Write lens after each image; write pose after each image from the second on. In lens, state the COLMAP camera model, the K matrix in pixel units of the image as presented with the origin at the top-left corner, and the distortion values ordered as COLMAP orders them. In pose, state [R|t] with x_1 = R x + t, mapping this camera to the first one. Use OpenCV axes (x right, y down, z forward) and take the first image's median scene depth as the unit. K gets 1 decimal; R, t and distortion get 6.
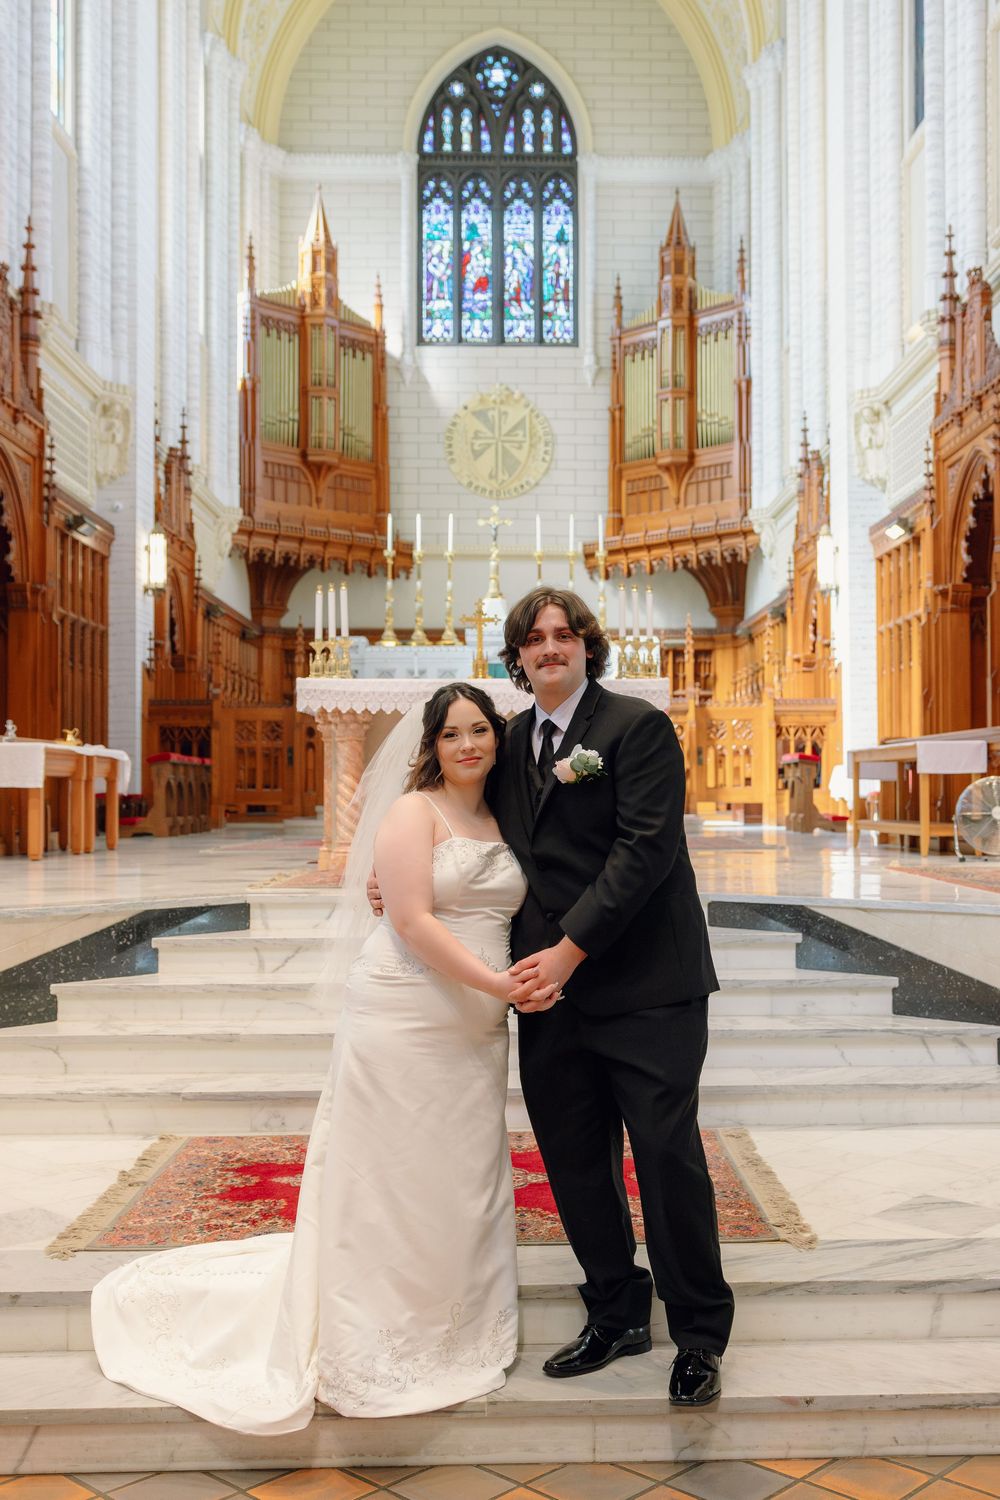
lens RADIAL K [[1649.0, 0, 564.0], [0, 1649.0, 750.4], [0, 0, 1]] dist [-0.013647, 0.023917]
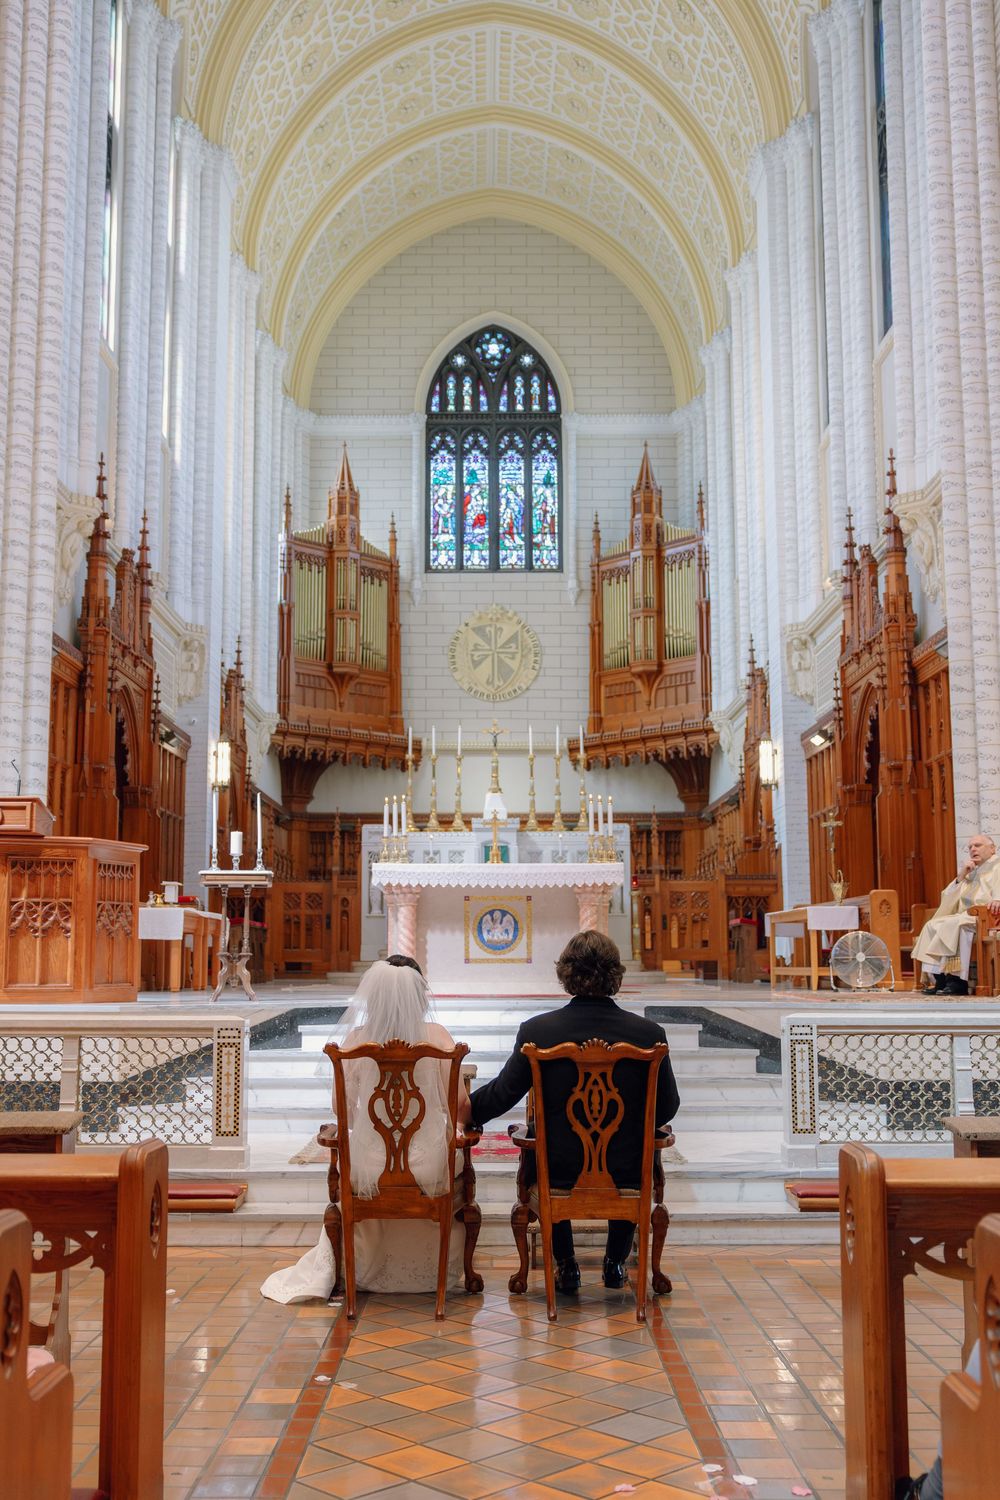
lens RADIAL K [[1725.4, 0, 490.8], [0, 1725.4, 756.9], [0, 0, 1]] dist [0.010868, 0.017326]
pose [[0.999388, -0.003735, -0.034784, -0.000242], [0.000324, 0.995231, -0.097549, 0.005710], [0.034982, 0.097478, 0.994623, -0.246943]]
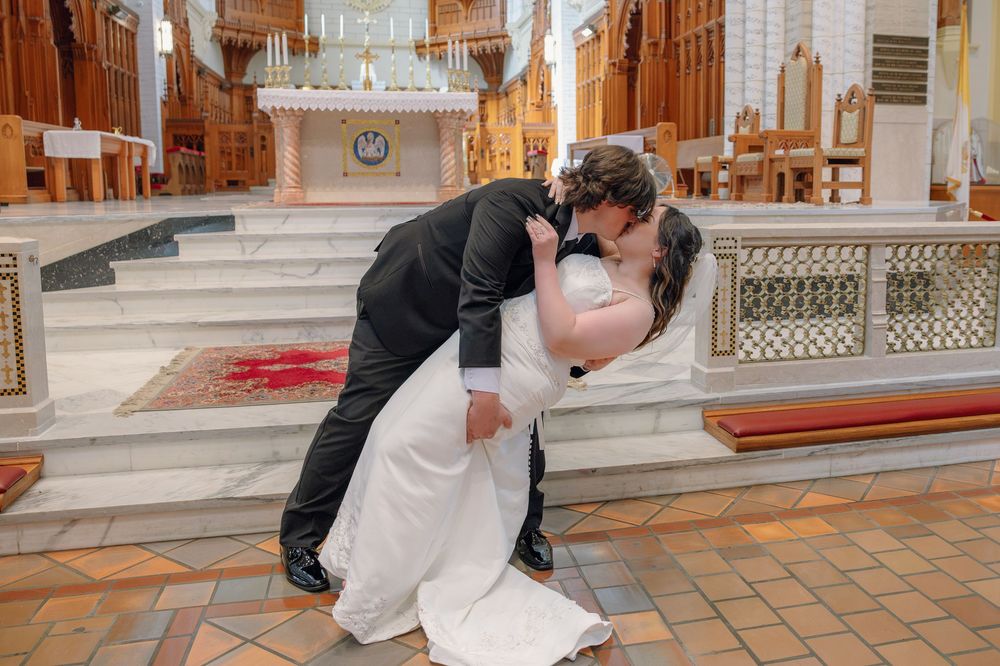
lens RADIAL K [[844.7, 0, 579.1], [0, 844.7, 274.4], [0, 0, 1]] dist [-0.071910, 0.061751]
pose [[0.978209, -0.021026, 0.206554, -0.008776], [-0.005473, 0.991902, 0.126887, 0.015571], [-0.207549, -0.125252, 0.970173, 0.033800]]
